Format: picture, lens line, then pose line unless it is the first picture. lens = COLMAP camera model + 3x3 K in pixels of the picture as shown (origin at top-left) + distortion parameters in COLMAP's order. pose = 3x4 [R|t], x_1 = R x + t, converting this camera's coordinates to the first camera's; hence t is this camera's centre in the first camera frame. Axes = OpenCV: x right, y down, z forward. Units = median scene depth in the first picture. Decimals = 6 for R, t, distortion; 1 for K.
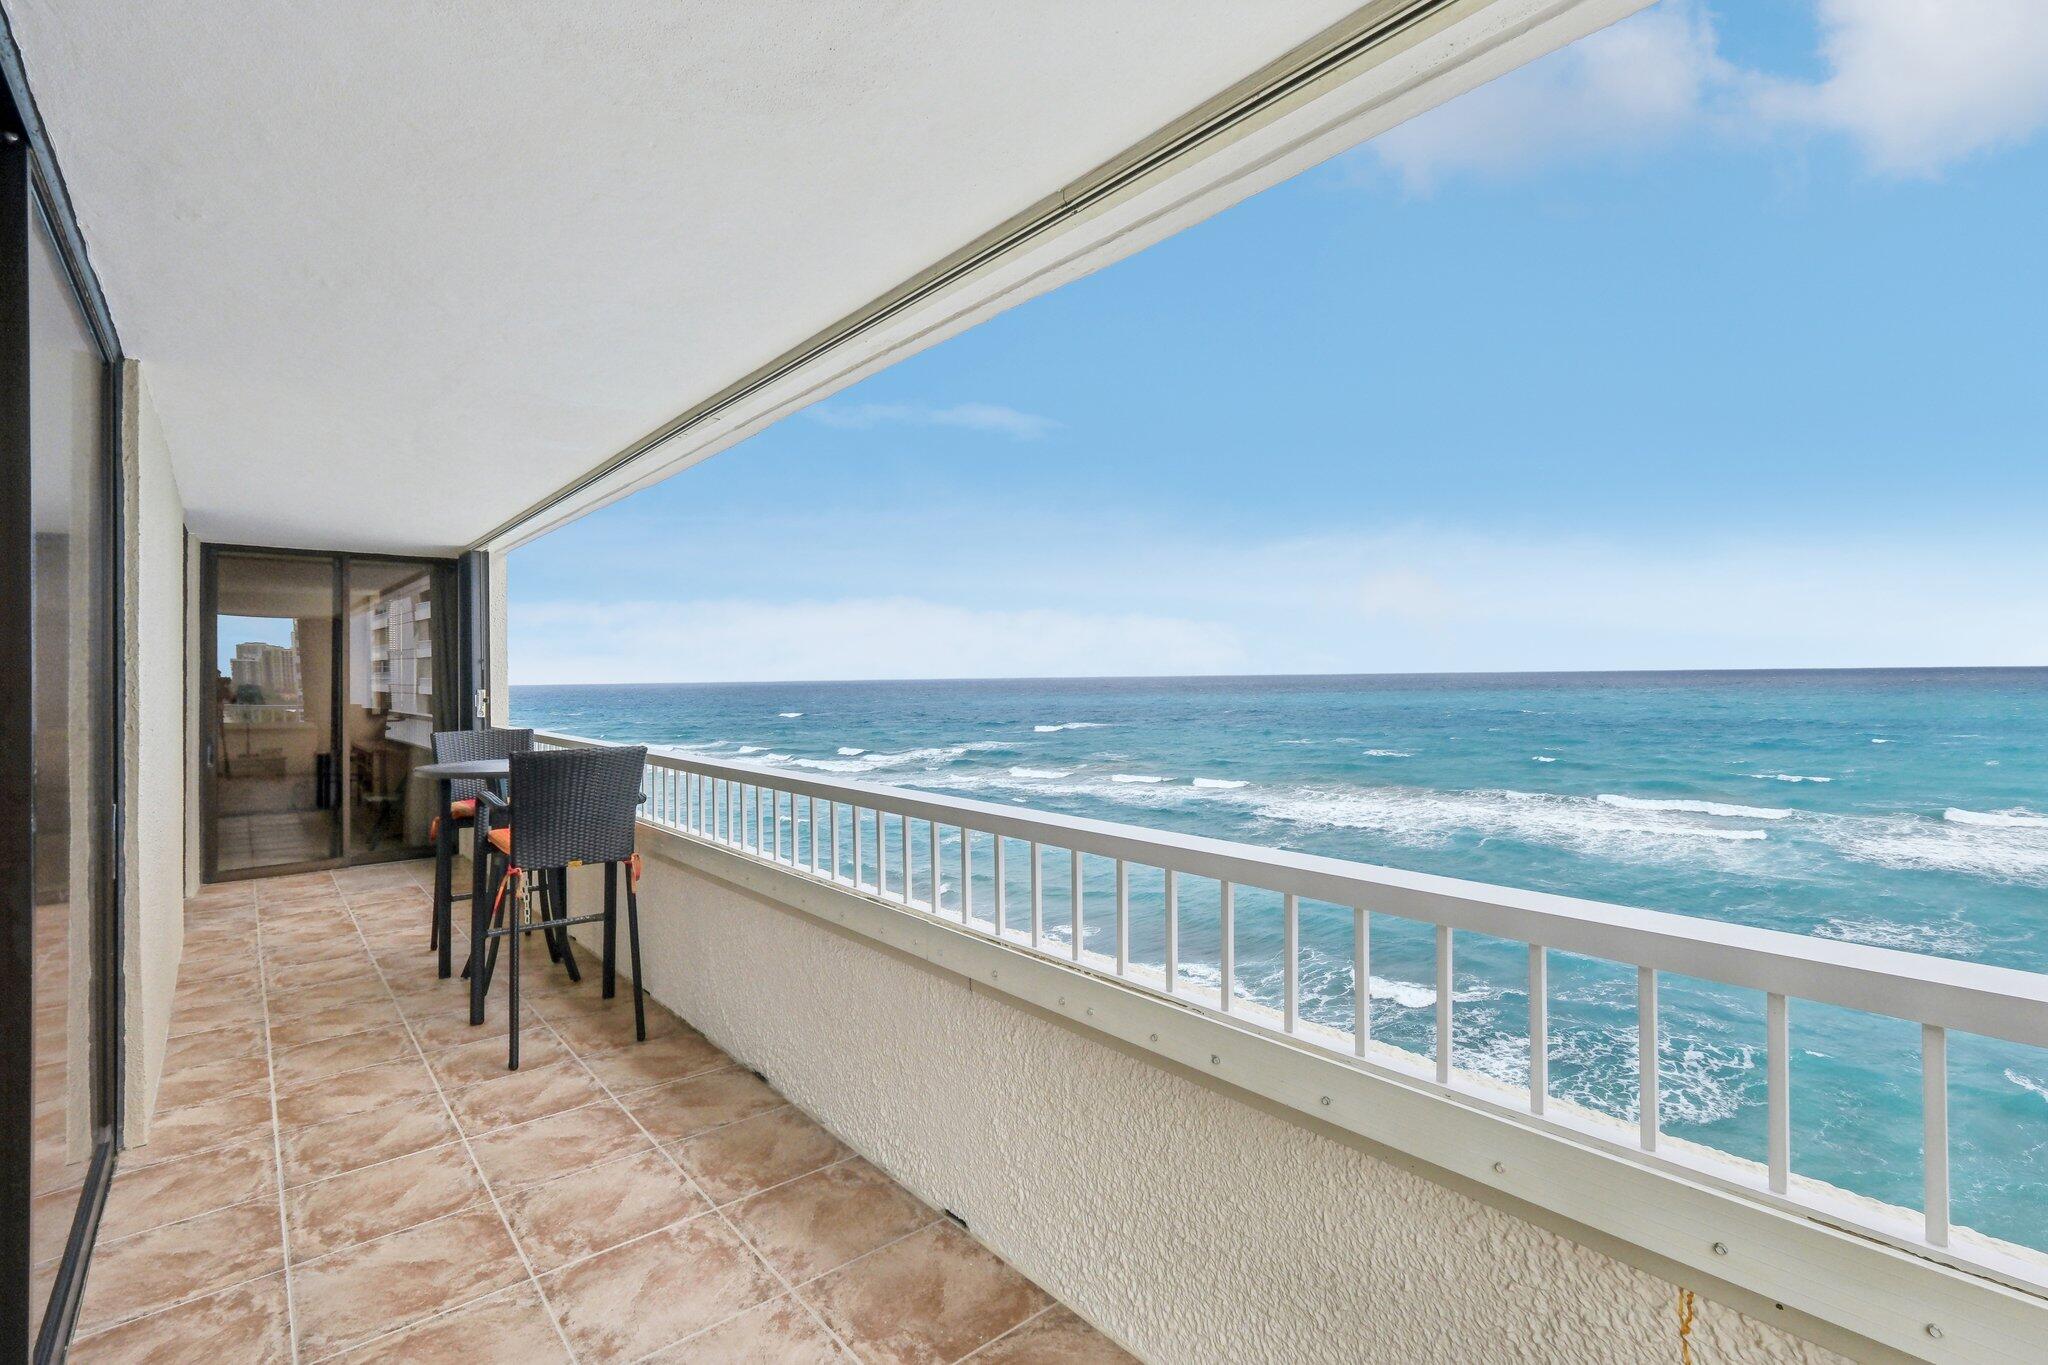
lens RADIAL K [[935.7, 0, 1024.5], [0, 935.7, 673.2], [0, 0, 1]] dist [-0.000379, 0.007285]
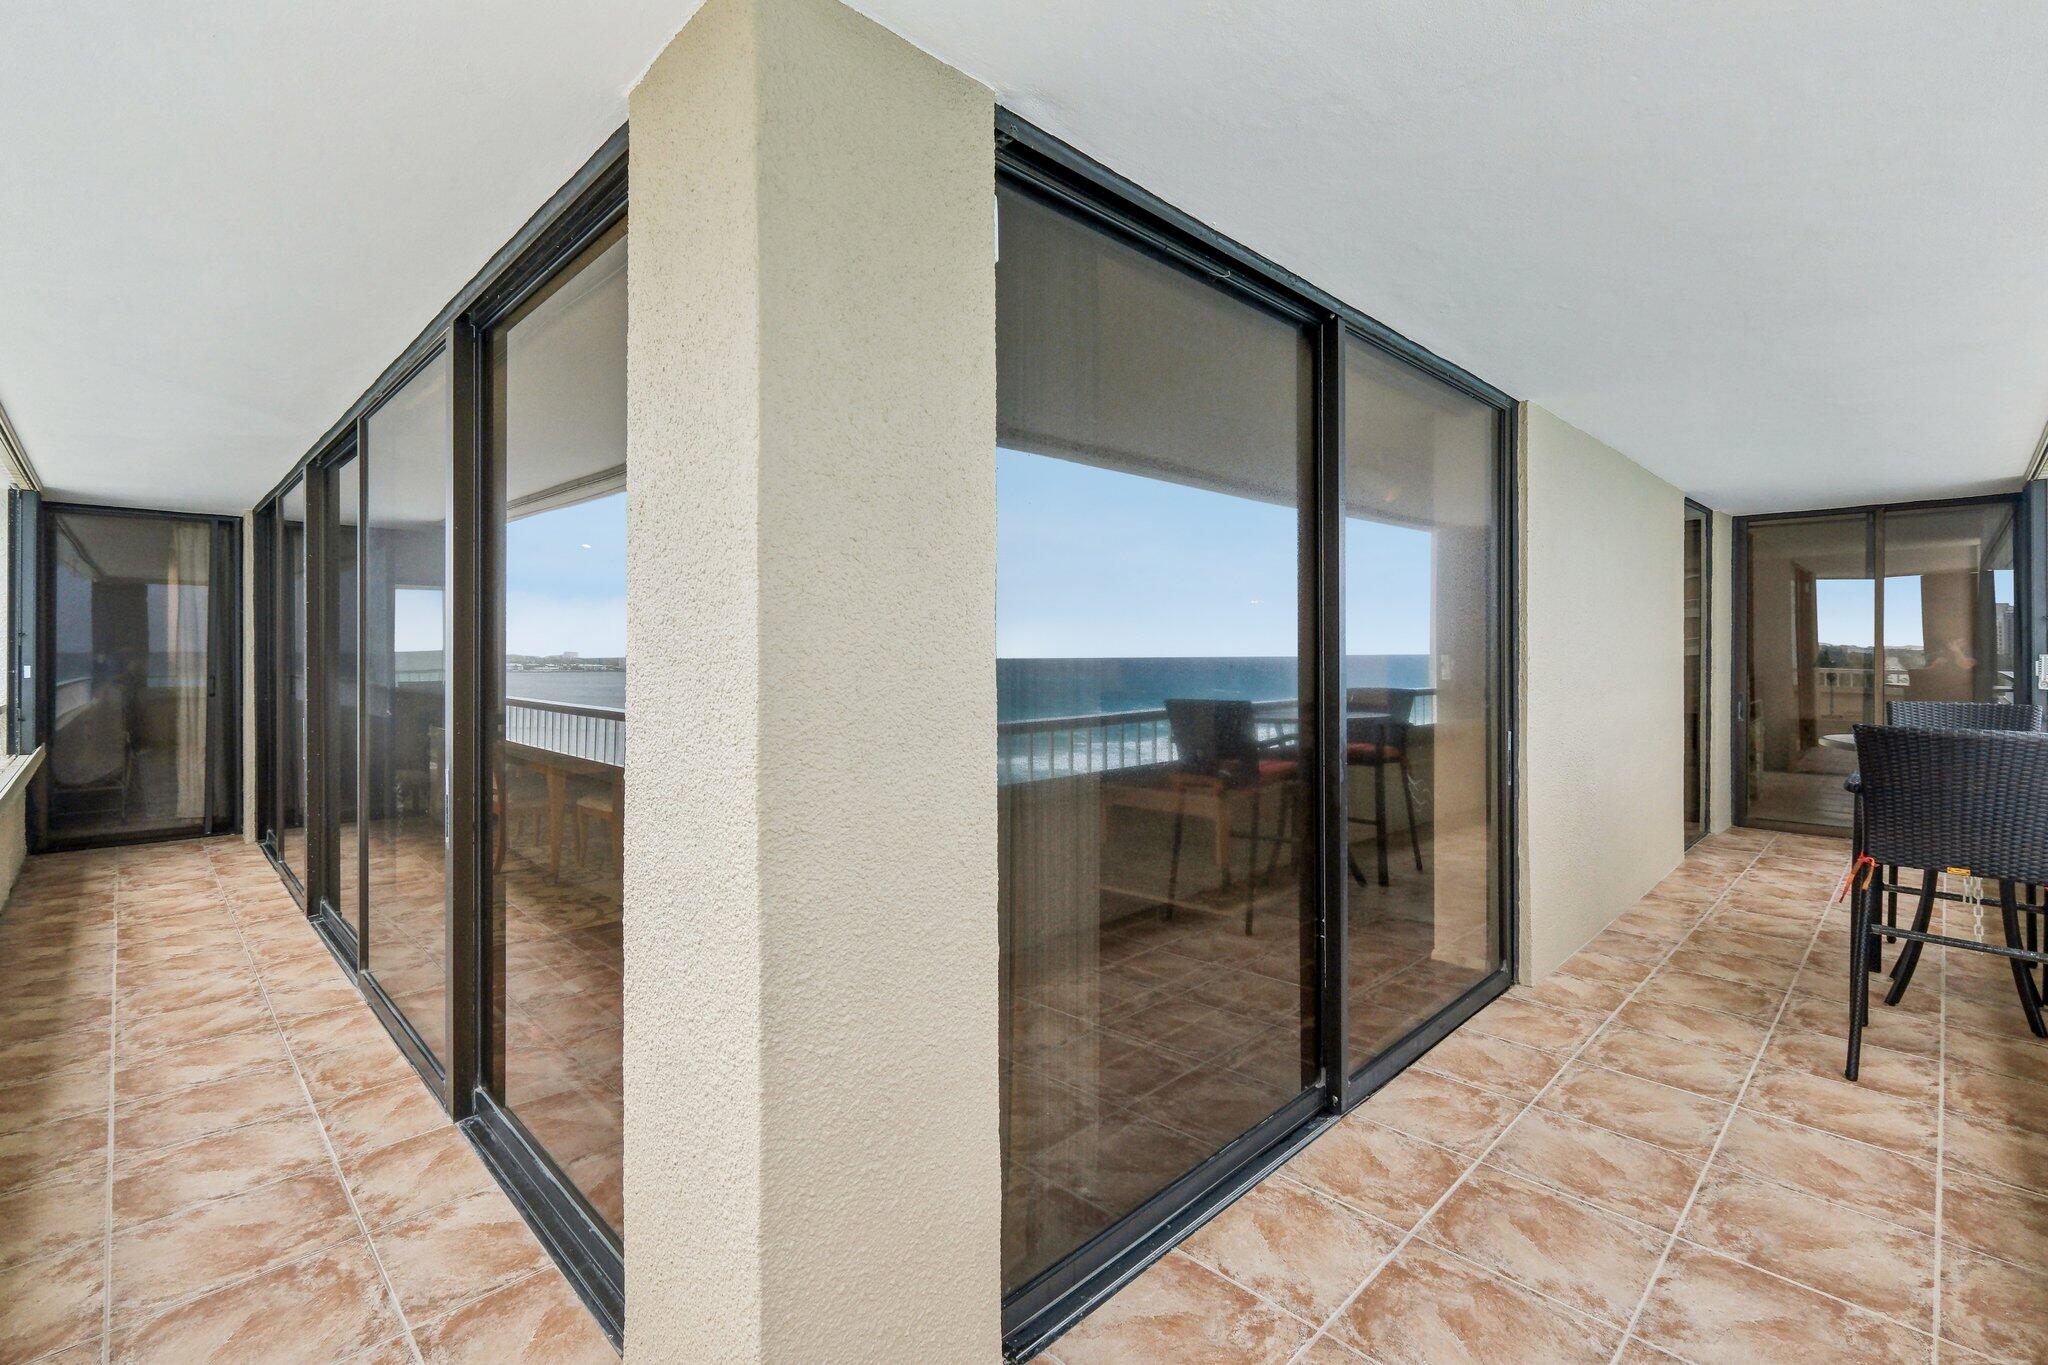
lens RADIAL K [[917.5, 0, 1022.0], [0, 917.5, 661.9], [0, 0, 1]] dist [0.002132, 0.000227]
pose [[0.074690, 0.024160, -0.996914, 0.314508], [0.004871, 0.999686, 0.024592, 0.001756], [0.997195, -0.006693, 0.074549, 0.188540]]
